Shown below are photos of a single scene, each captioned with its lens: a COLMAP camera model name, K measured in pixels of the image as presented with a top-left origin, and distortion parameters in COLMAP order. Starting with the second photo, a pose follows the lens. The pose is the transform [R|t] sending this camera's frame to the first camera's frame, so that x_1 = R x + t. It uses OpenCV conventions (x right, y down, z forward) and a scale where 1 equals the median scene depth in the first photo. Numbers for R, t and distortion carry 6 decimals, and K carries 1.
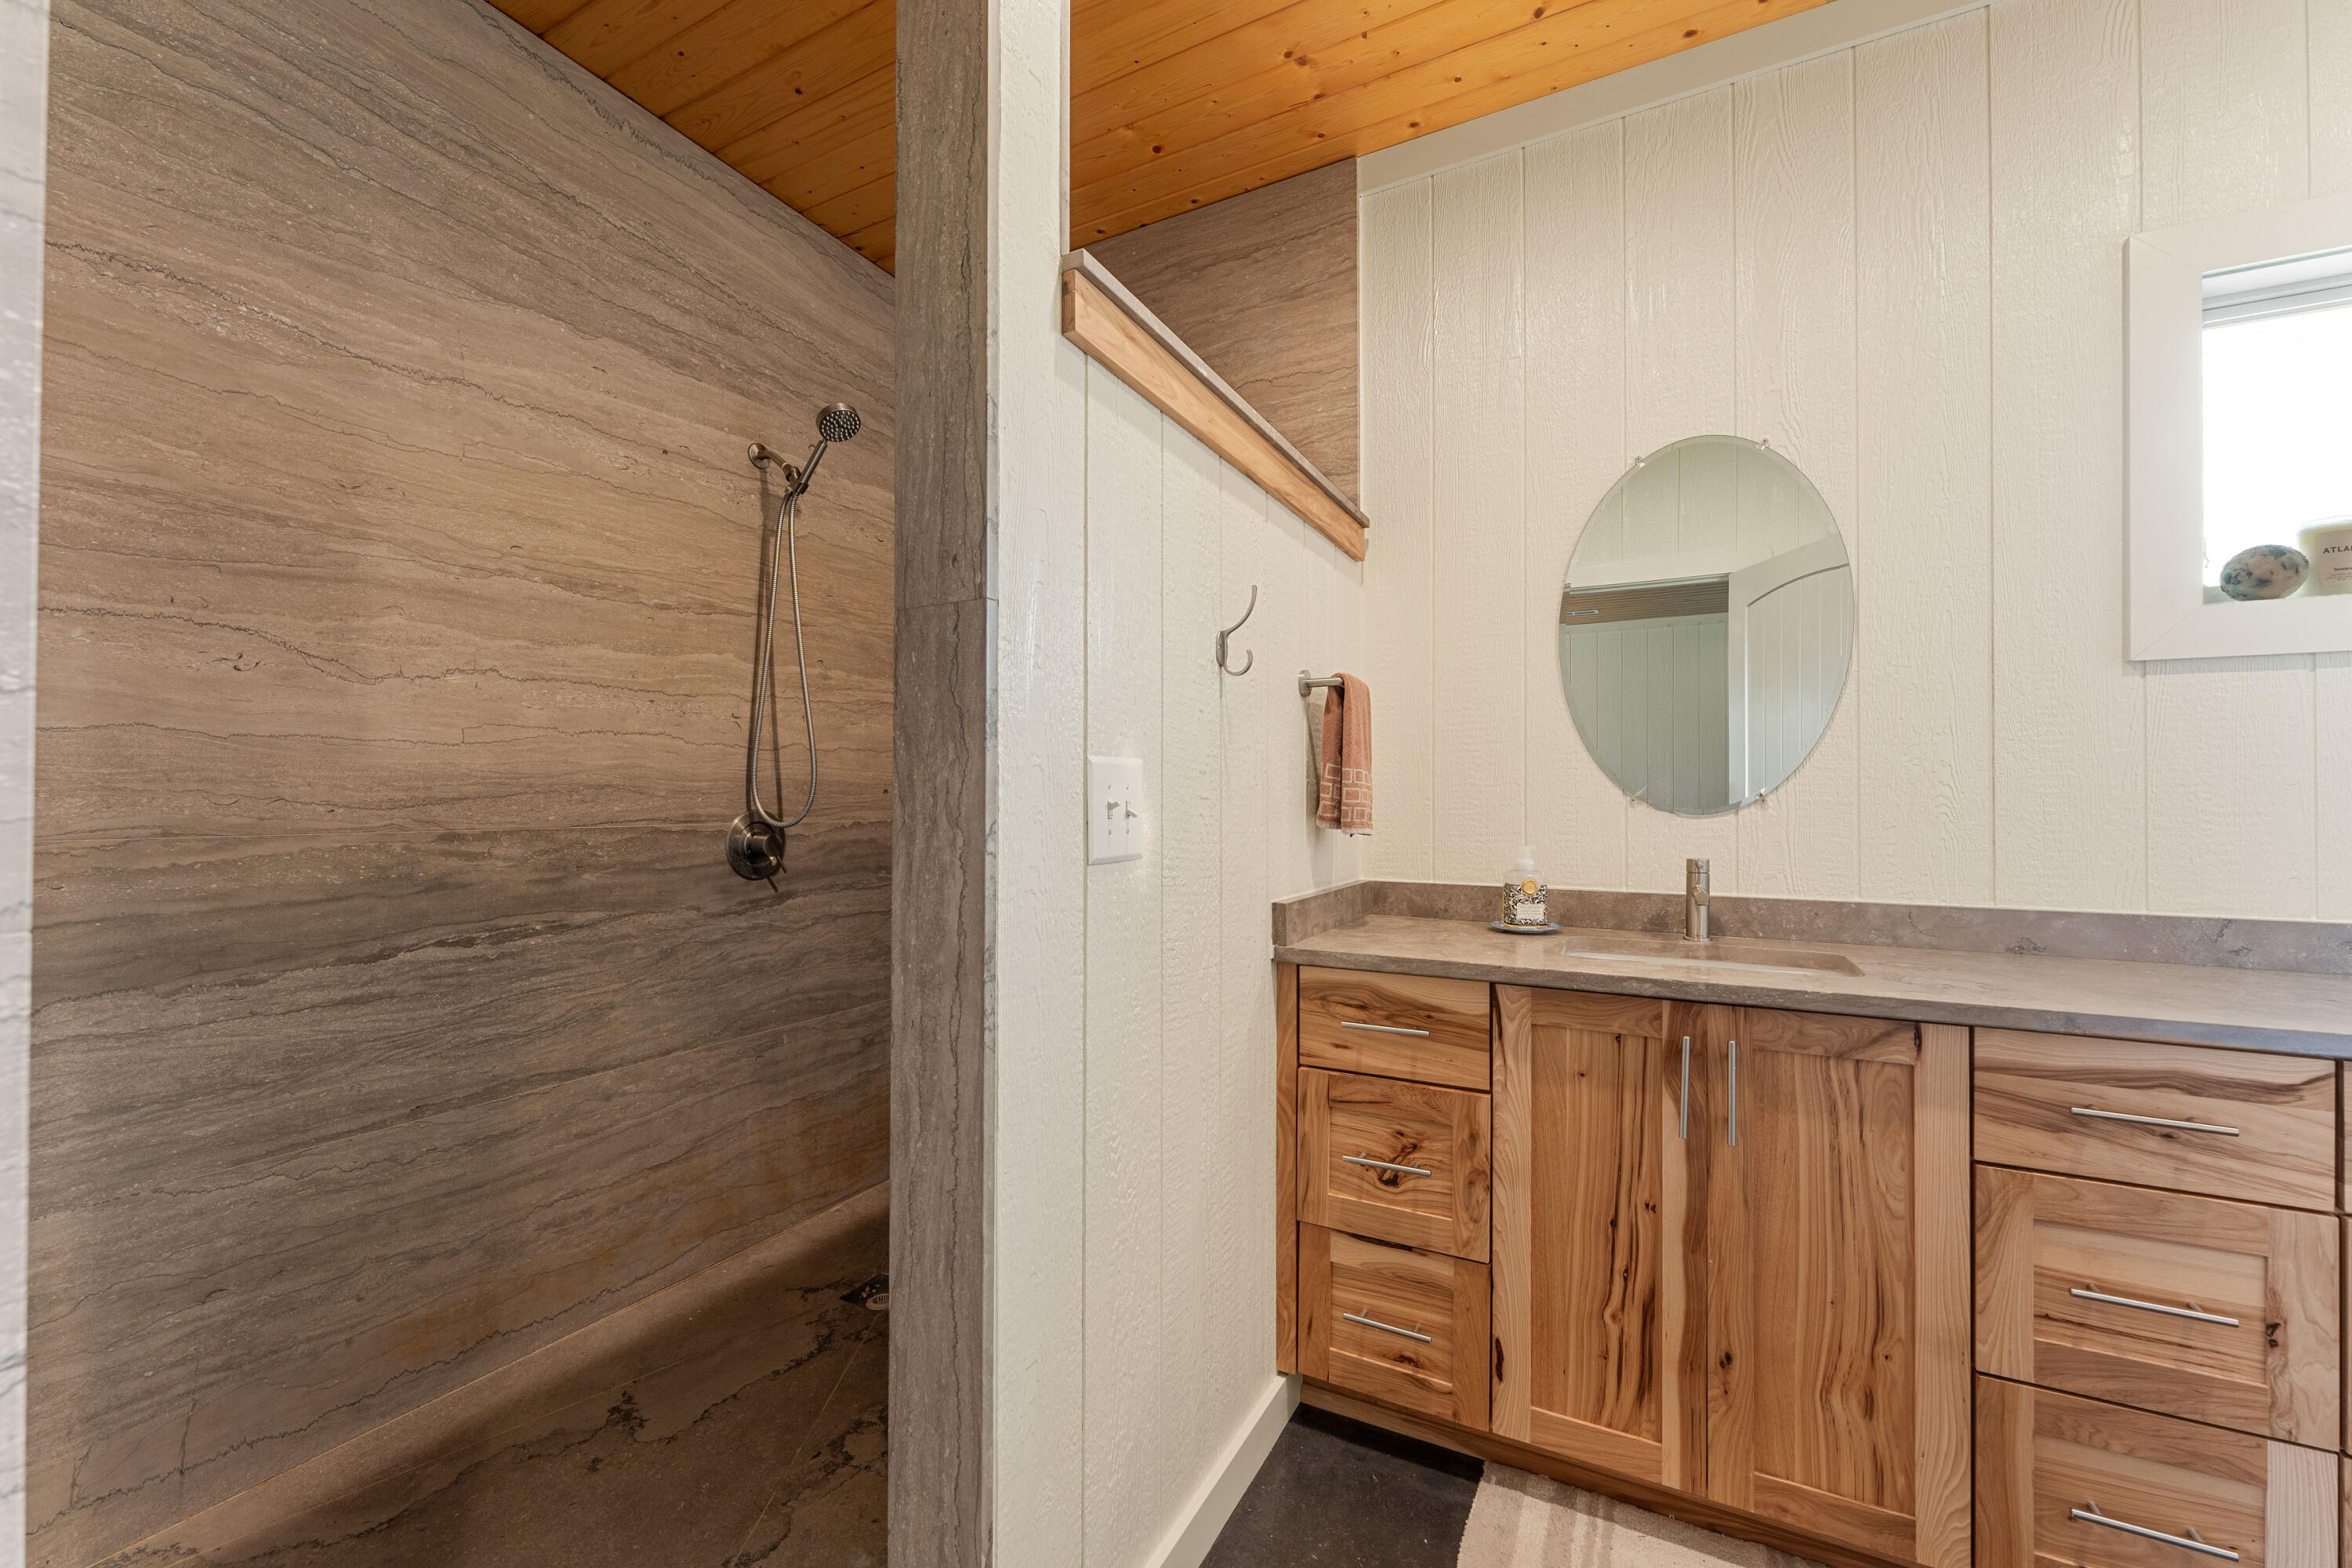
lens RADIAL K [[930.7, 0, 1176.1], [0, 930.7, 789.5], [0, 0, 1]] dist [-0.000122, -0.000303]
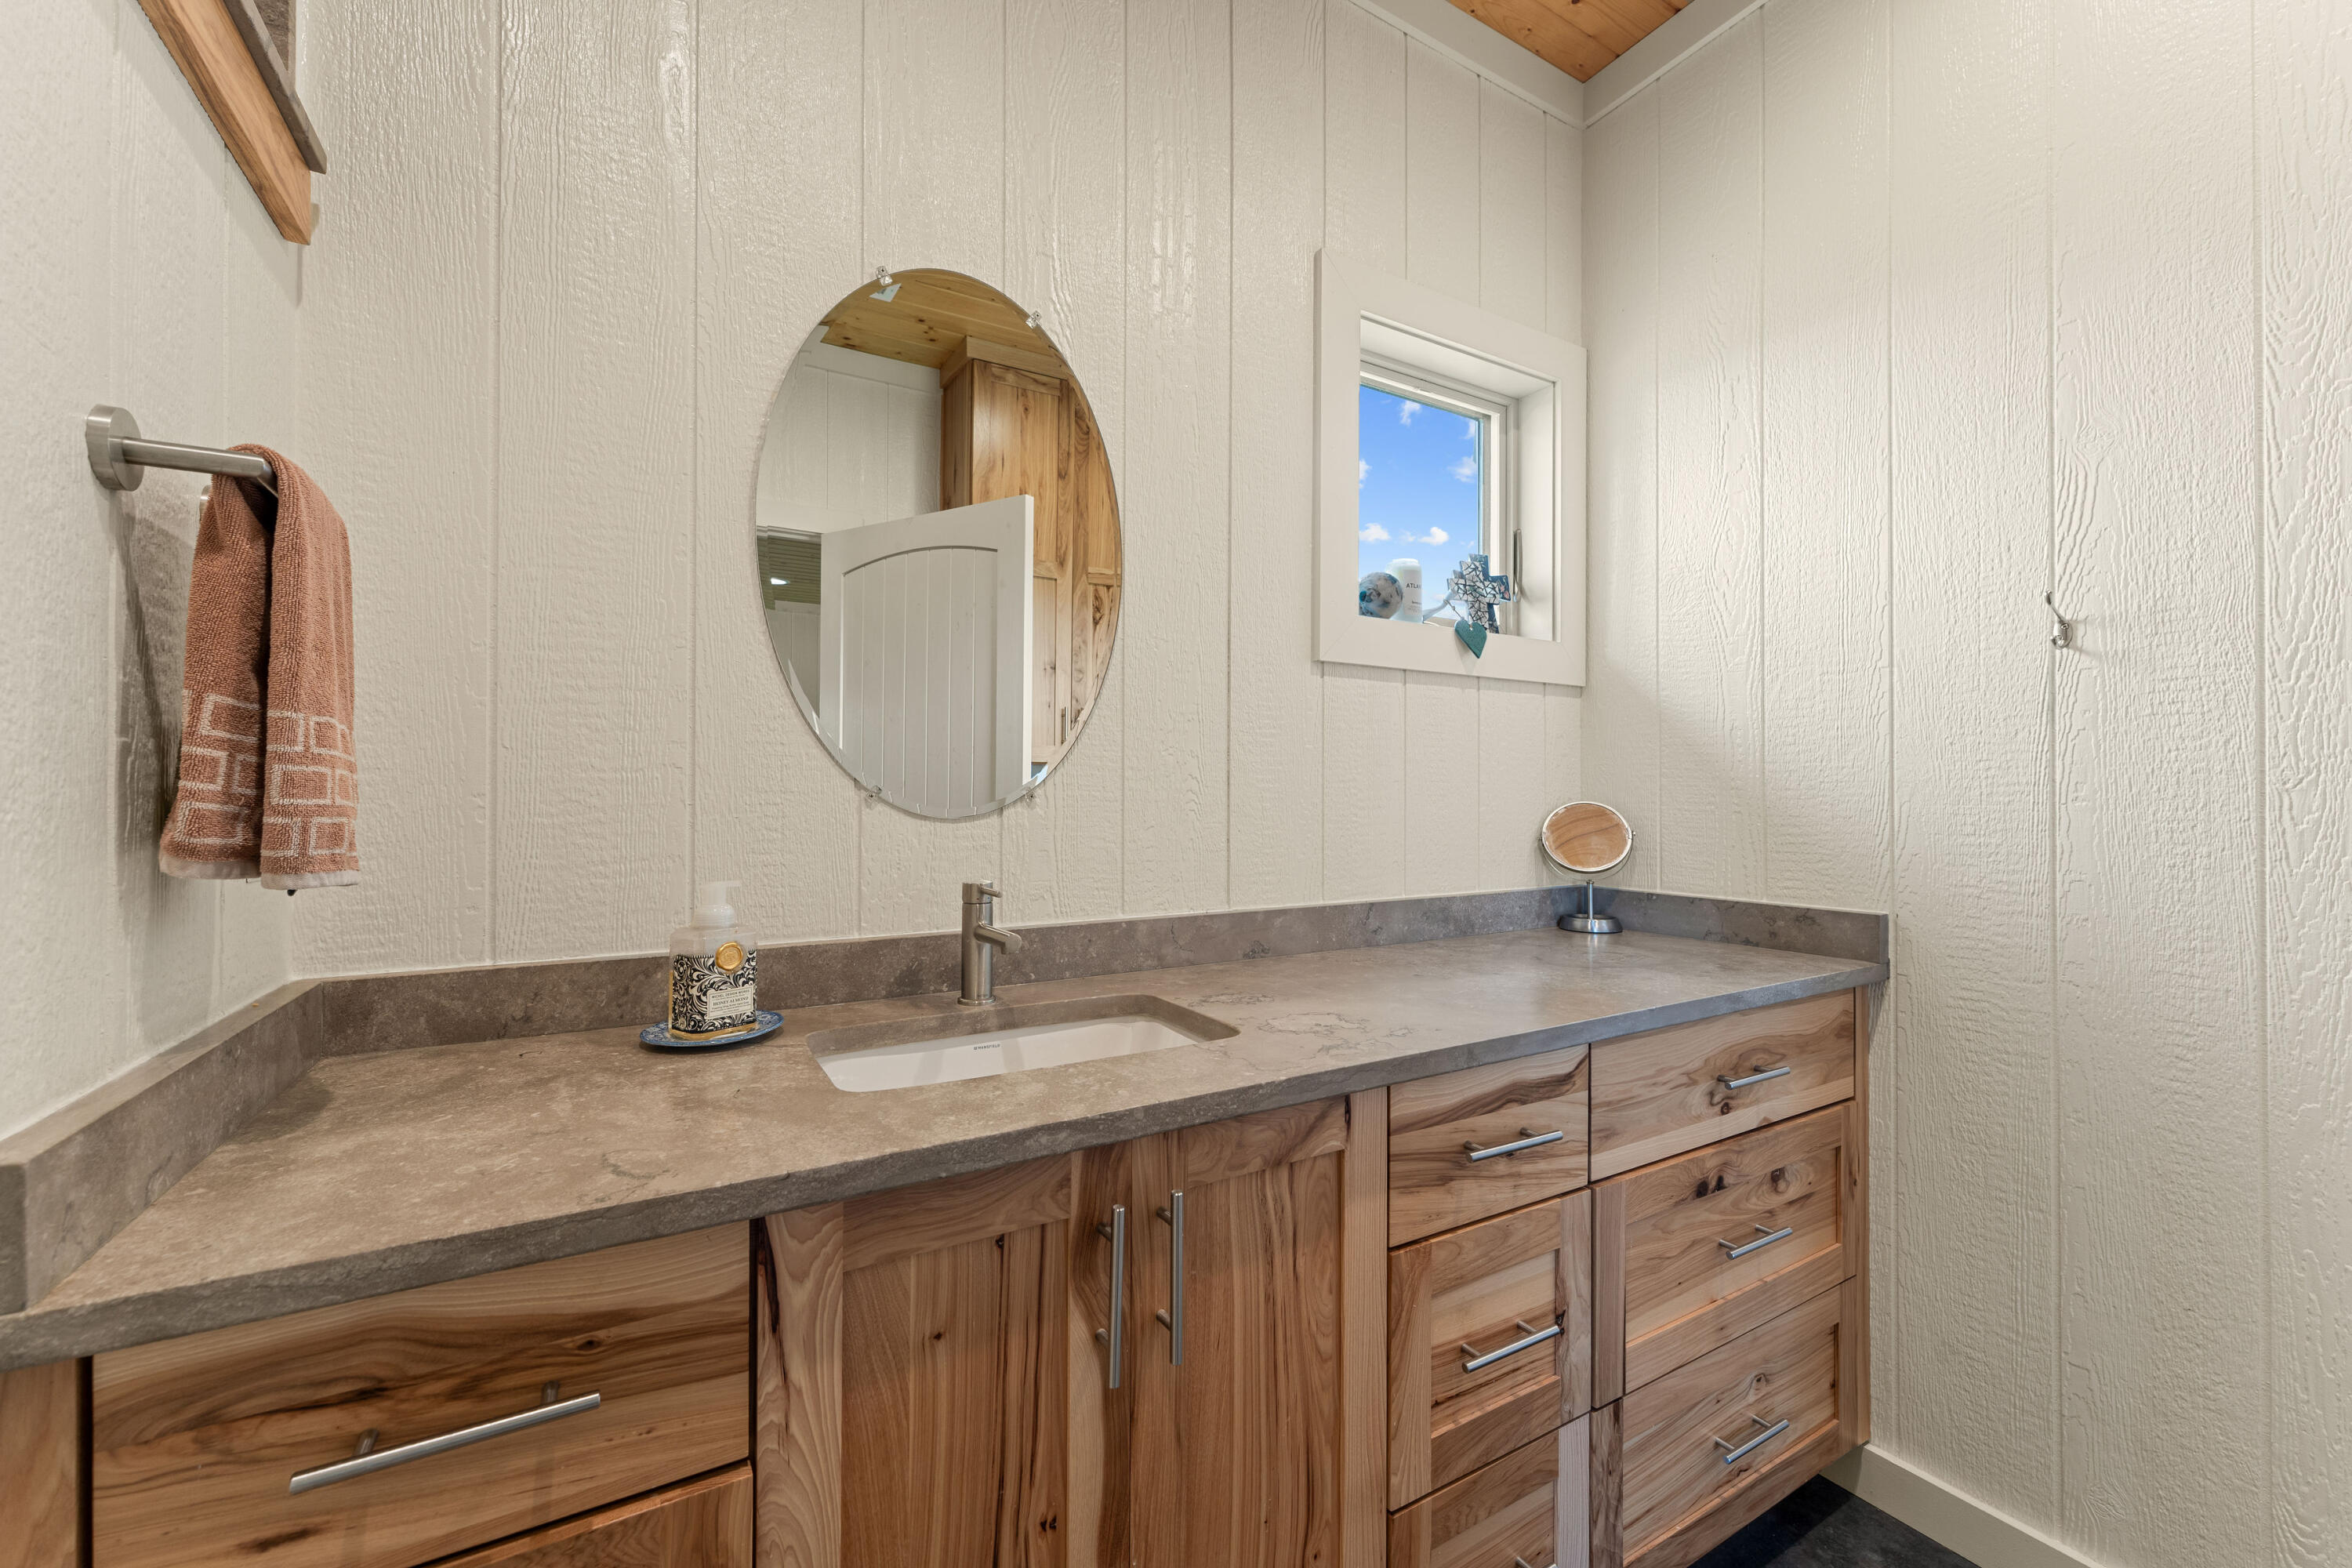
lens RADIAL K [[930.7, 0, 1176.1], [0, 930.7, 789.5], [0, 0, 1]] dist [-0.000122, -0.000303]
pose [[0.529069, 0.002748, 0.848574, 0.070582], [-0.008731, 0.999959, 0.002206, 0.004496], [-0.848534, -0.008576, 0.529072, 0.613512]]
